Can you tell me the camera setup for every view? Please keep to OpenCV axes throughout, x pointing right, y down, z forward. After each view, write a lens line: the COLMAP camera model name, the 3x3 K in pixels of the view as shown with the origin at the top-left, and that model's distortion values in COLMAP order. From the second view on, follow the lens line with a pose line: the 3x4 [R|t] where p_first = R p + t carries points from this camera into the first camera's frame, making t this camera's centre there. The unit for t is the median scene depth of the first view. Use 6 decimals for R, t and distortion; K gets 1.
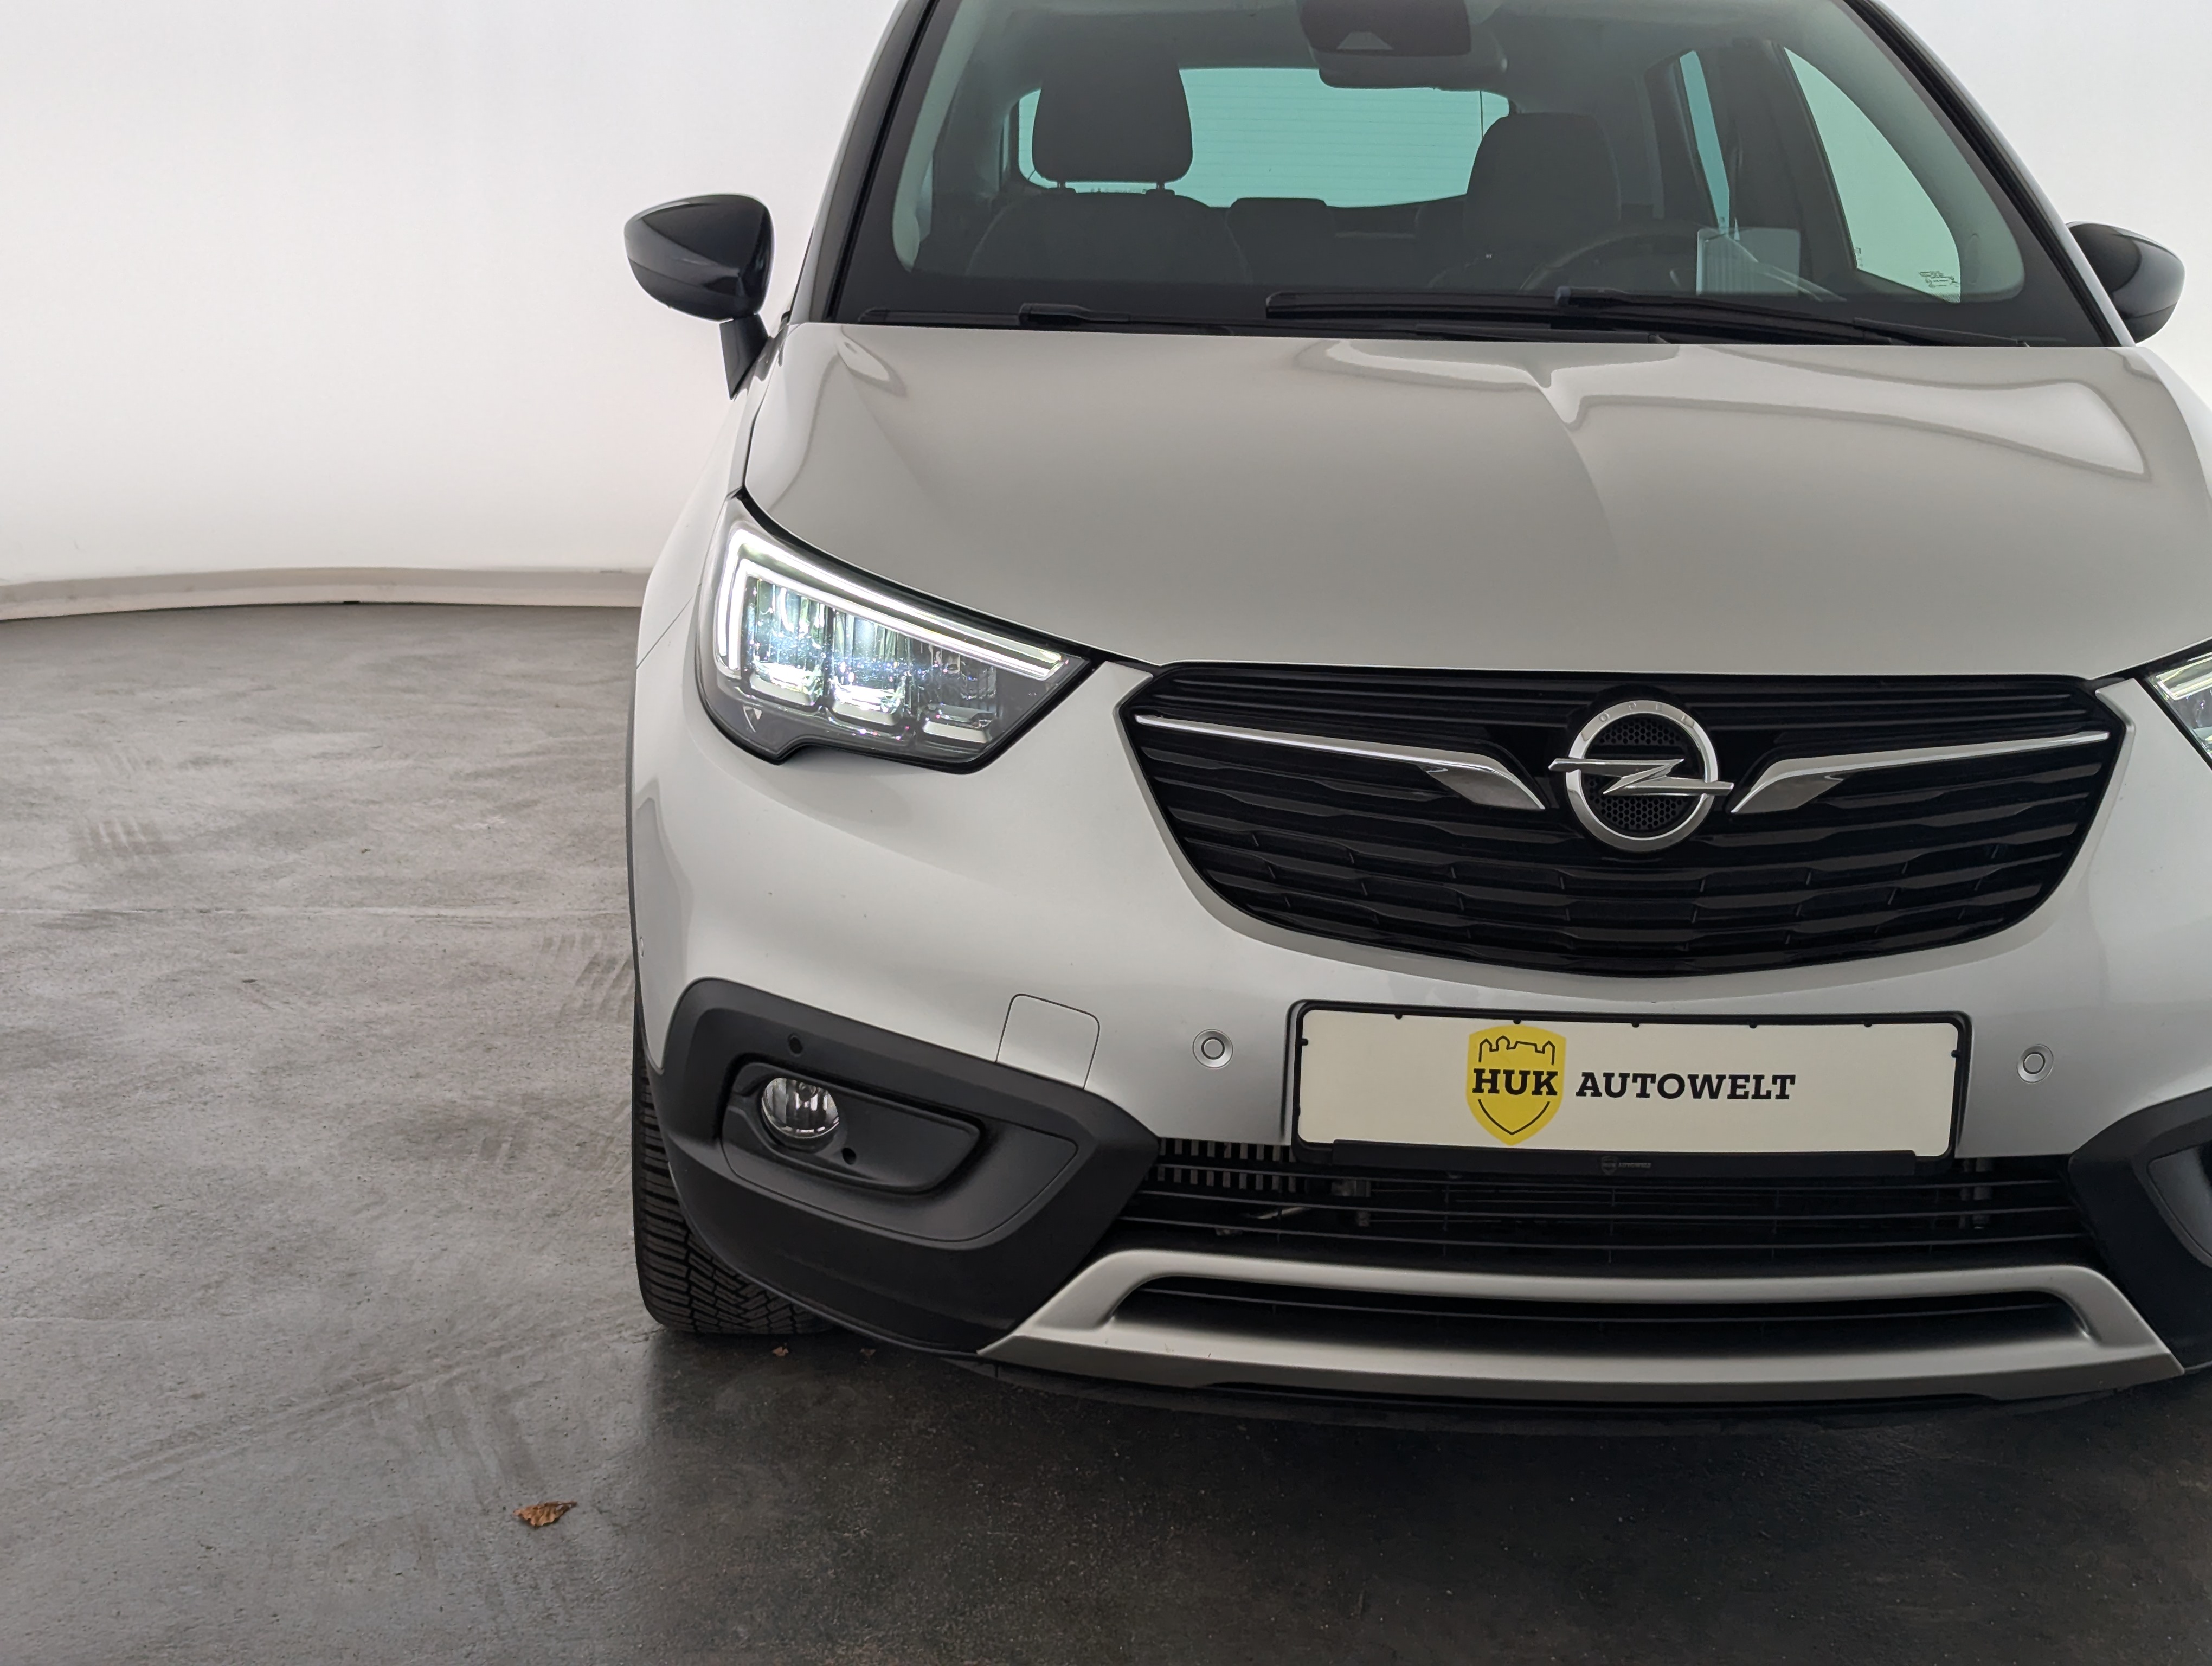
lens RADIAL K [[3070.3, 0, 1106.0], [0, 3070.3, 833.0], [0, 0, 1]] dist [0.245965, -1.042261]
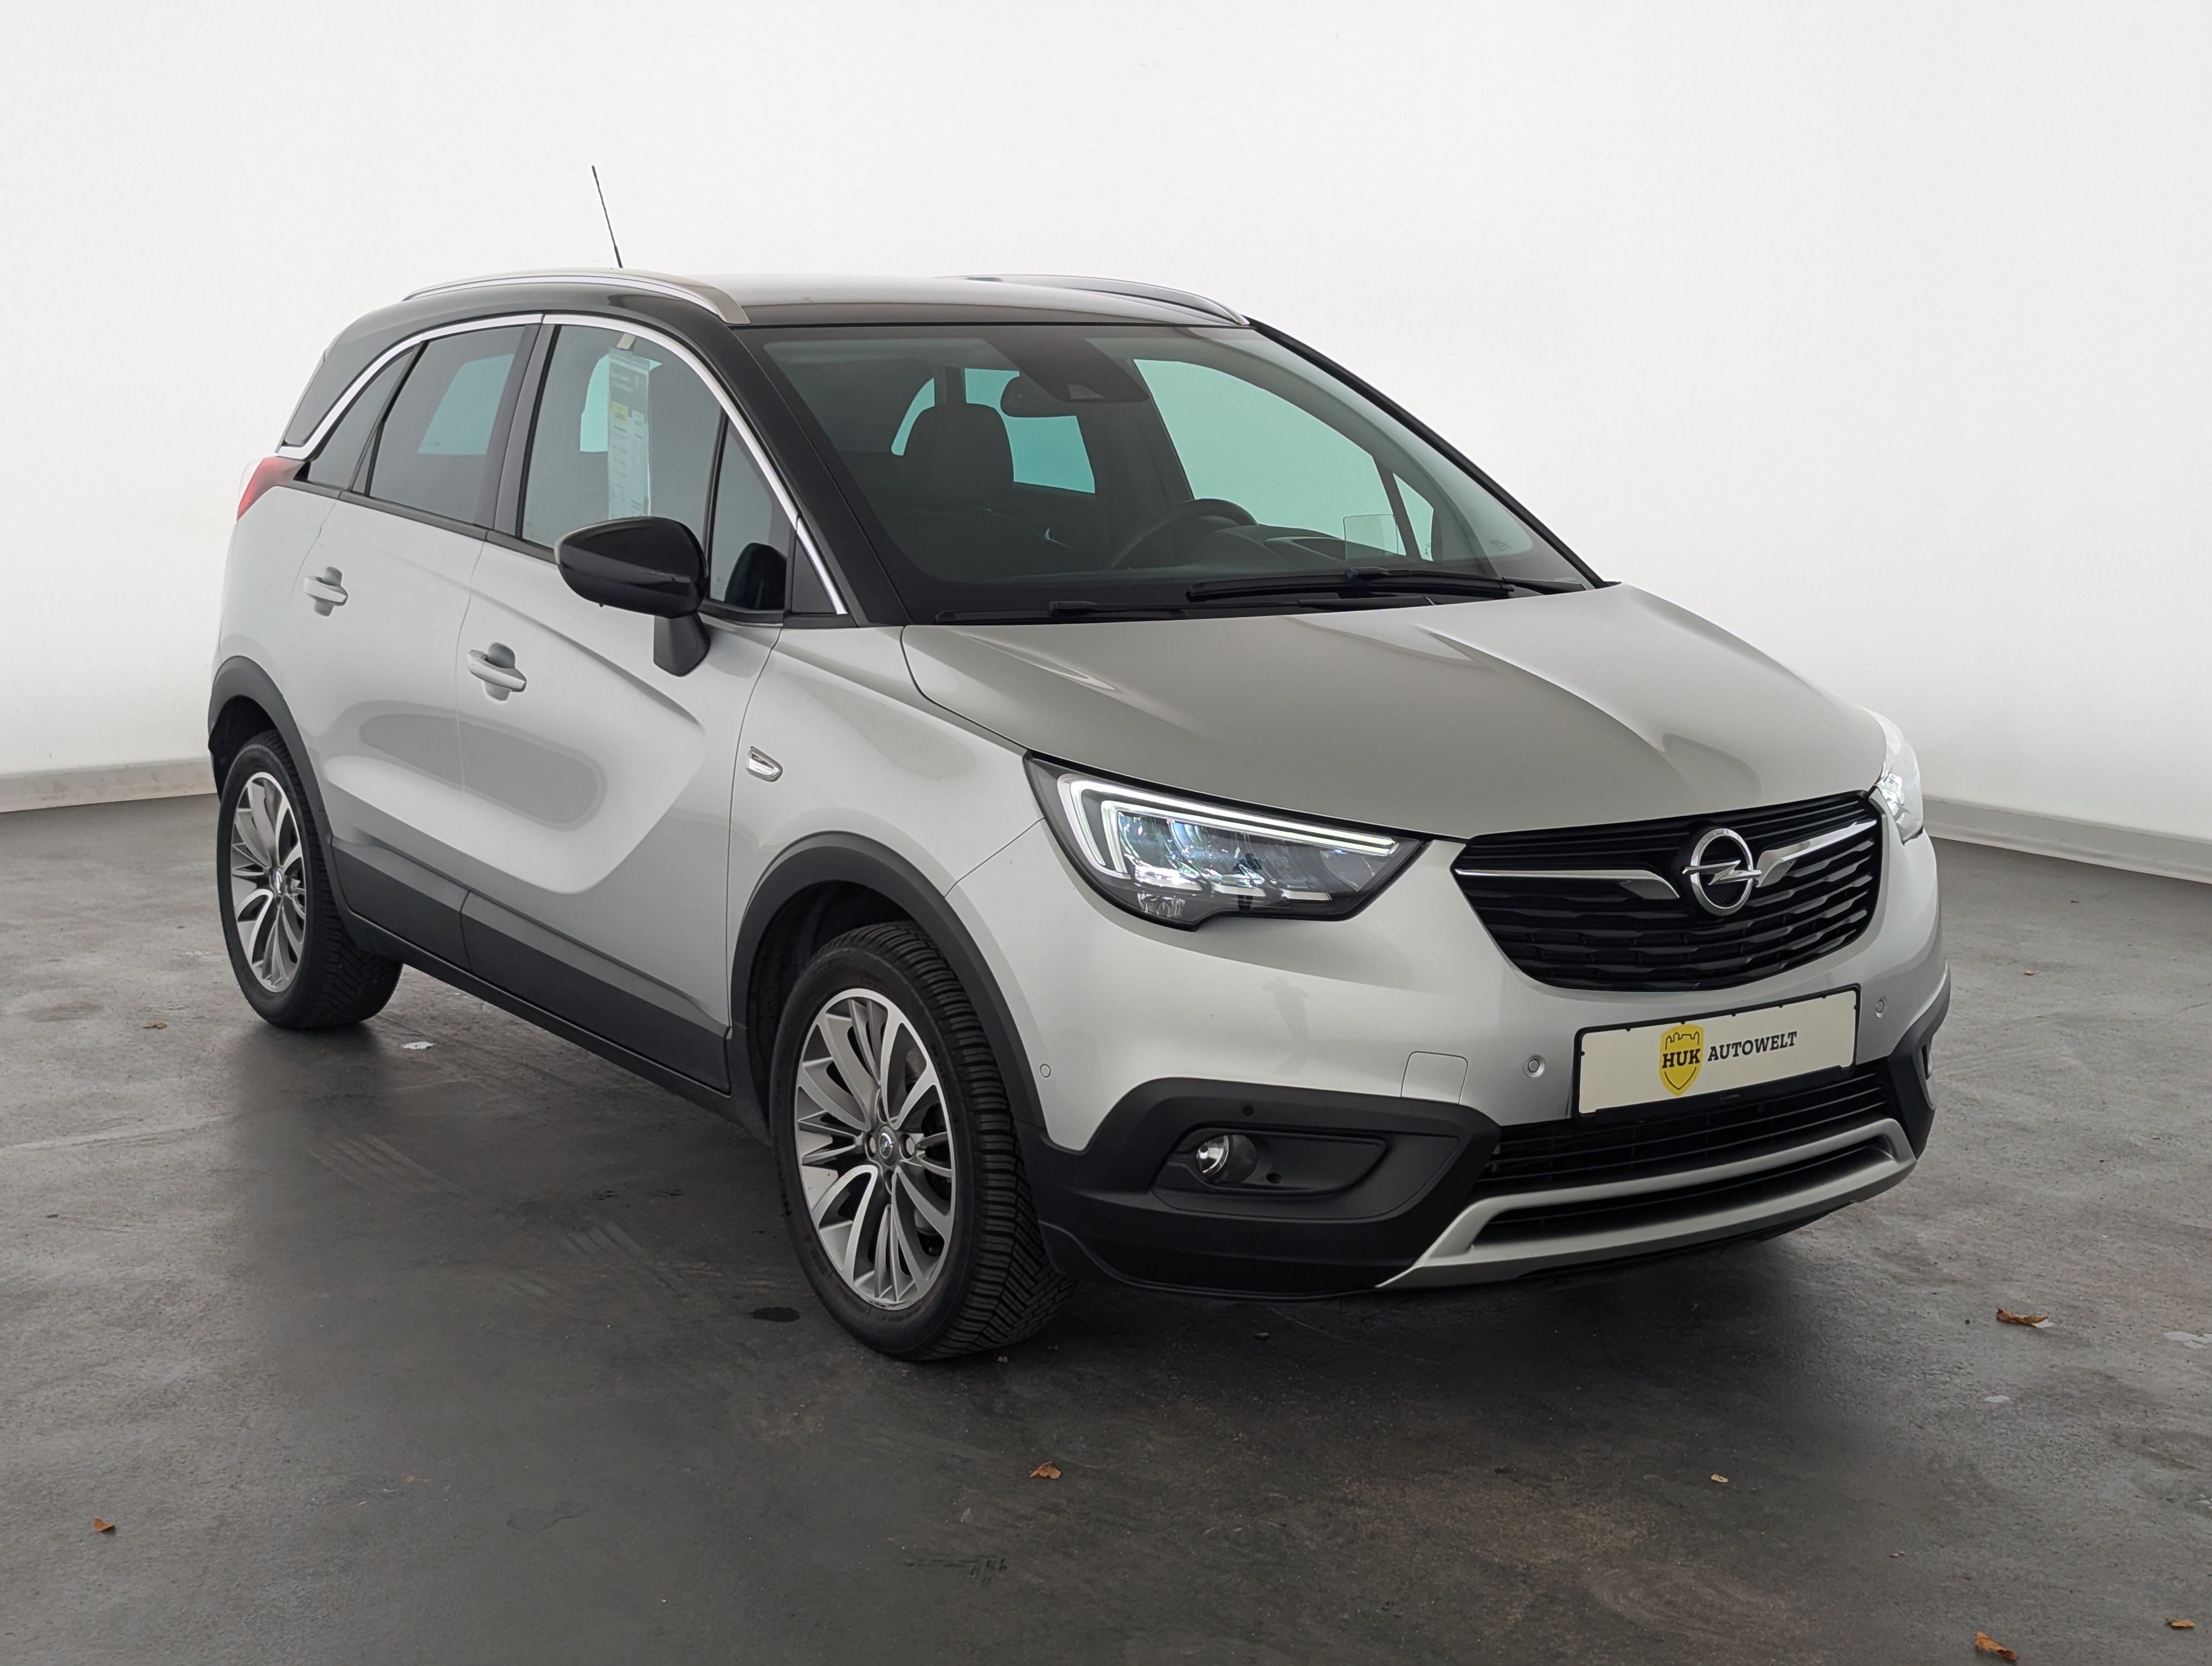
lens RADIAL K [[3070.3, 0, 1106.0], [0, 3070.3, 833.0], [0, 0, 1]] dist [0.245965, -1.042261]
pose [[0.840026, -0.107836, 0.531721, -0.977704], [0.124280, 0.992235, 0.004890, -0.086182], [-0.528119, 0.061975, 0.846906, -0.274801]]
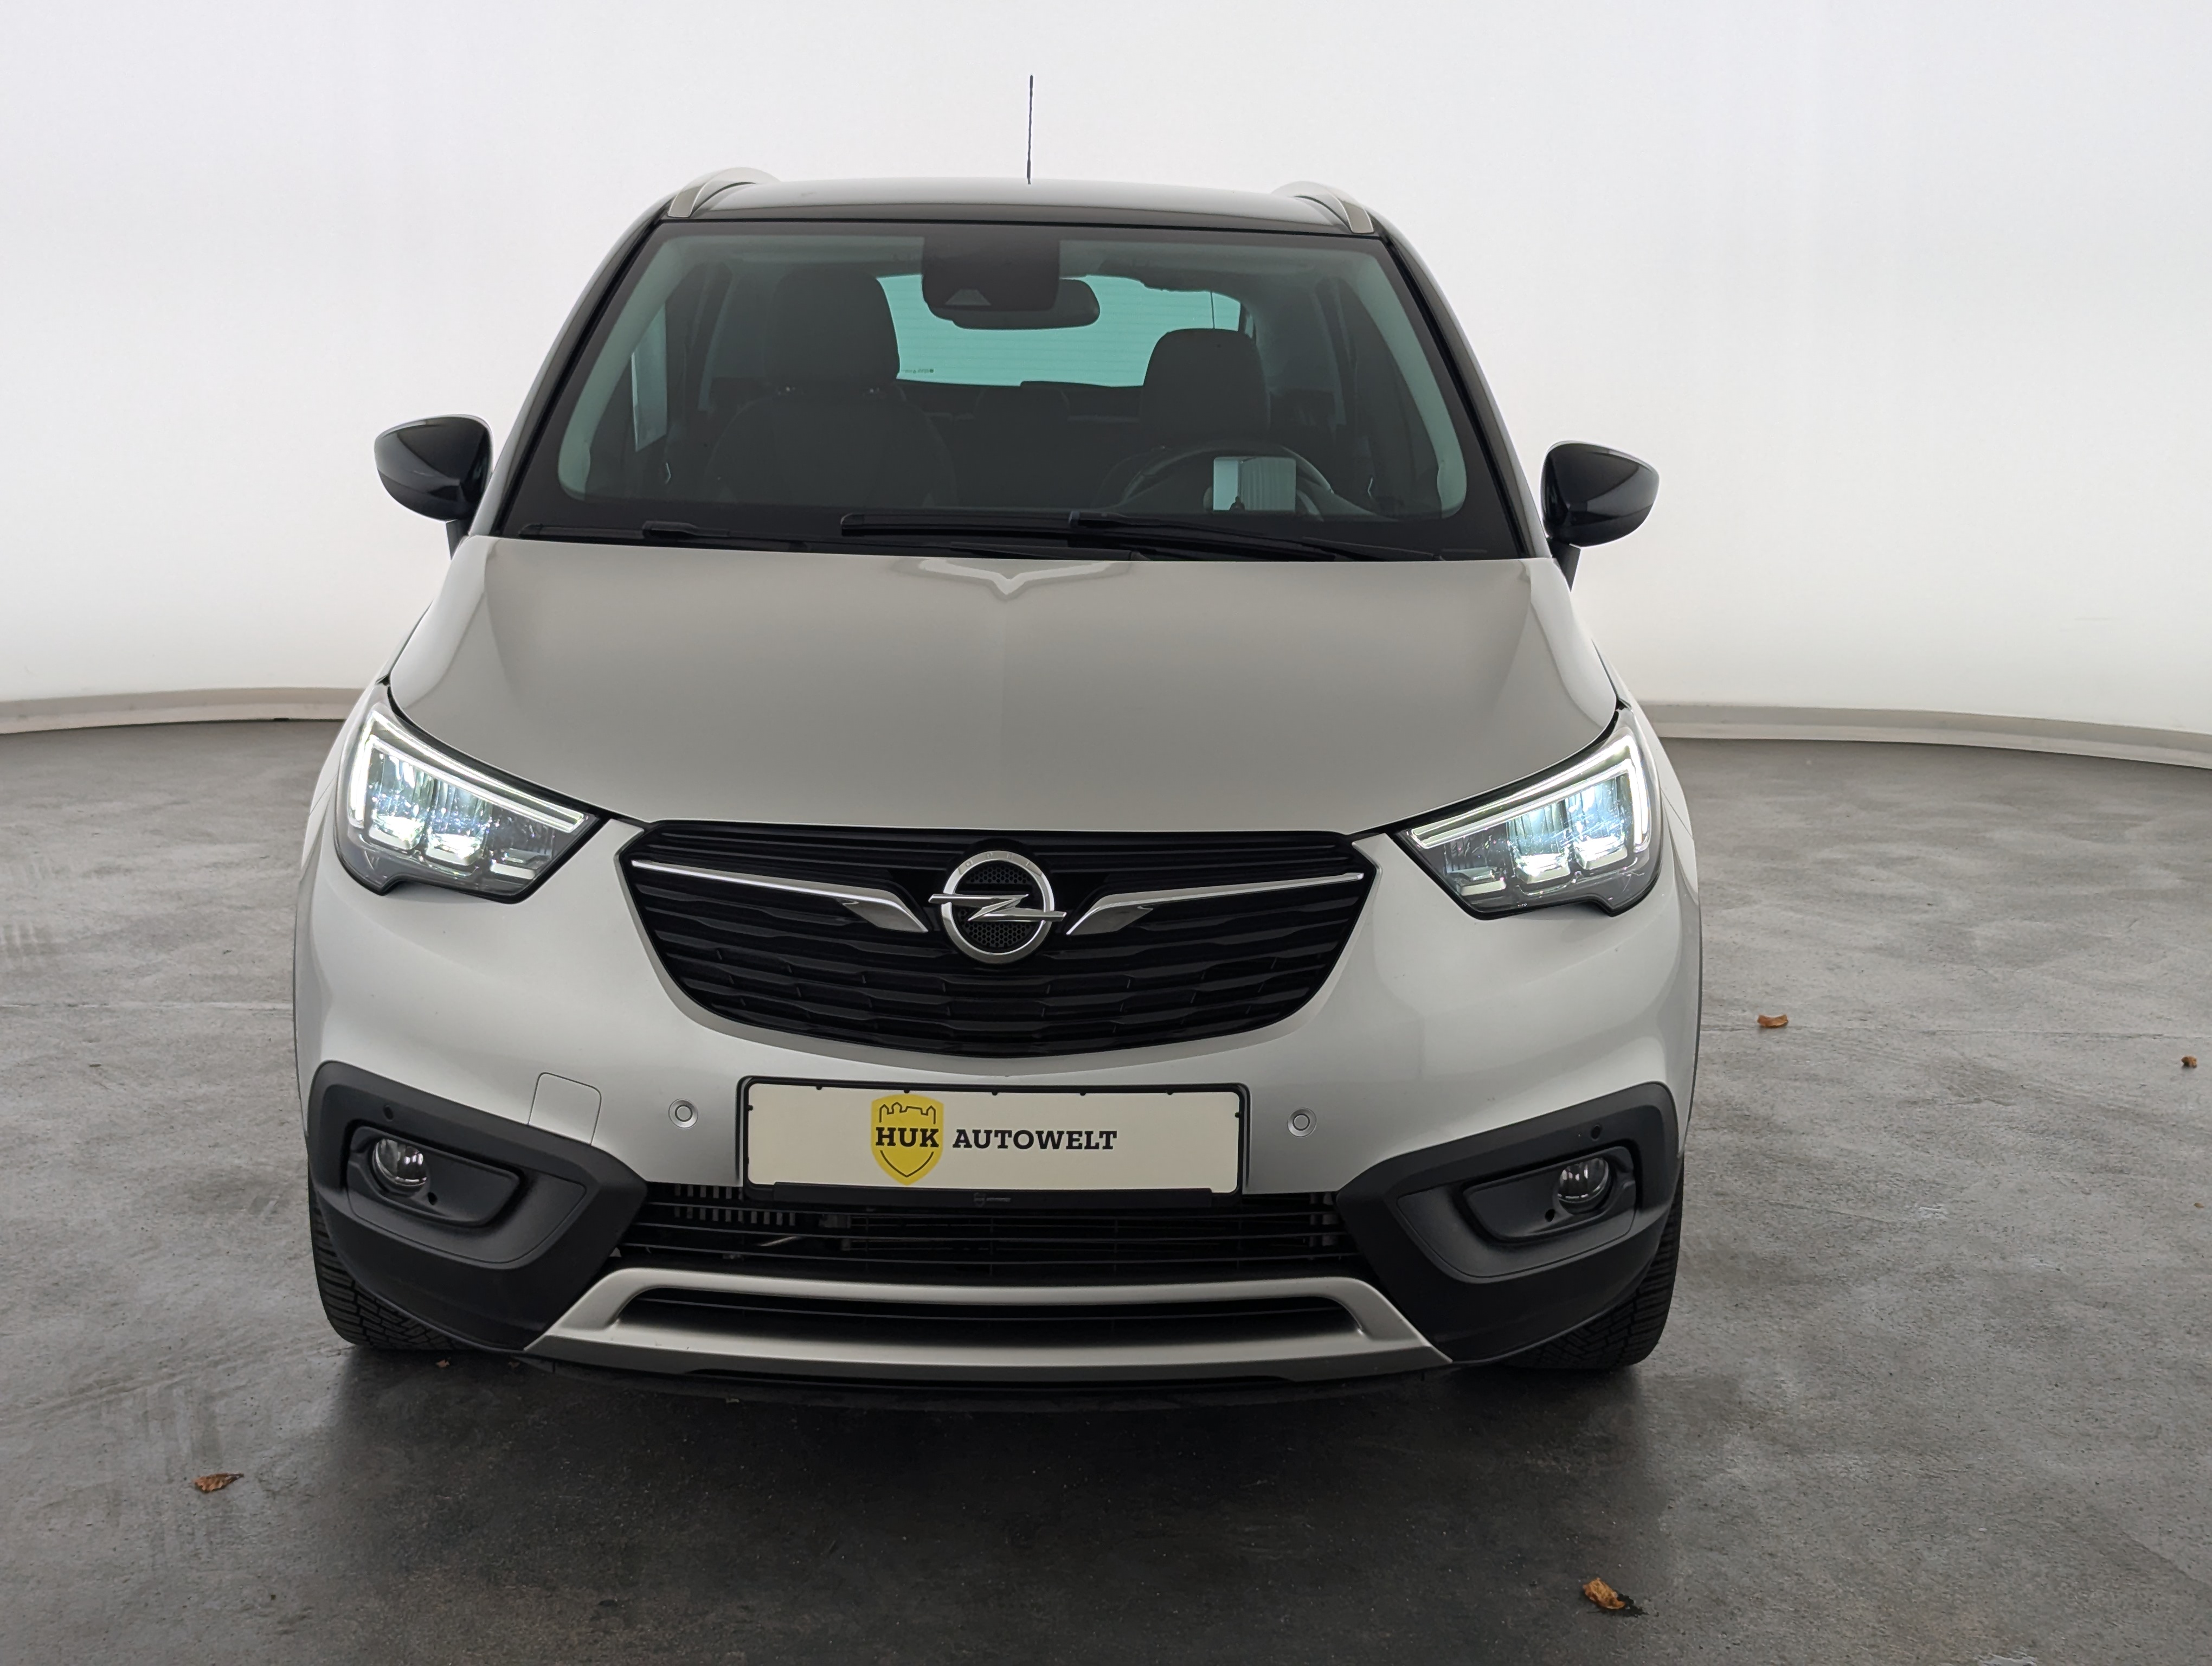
lens RADIAL K [[3095.7, 0, 1106.0], [0, 3095.7, 833.0], [0, 0, 1]] dist [0.243541, -0.750148]
pose [[0.999800, -0.000356, -0.019995, 0.232144], [-0.000203, 0.999610, -0.027913, -0.012315], [0.019997, 0.027911, 0.999410, -0.321674]]
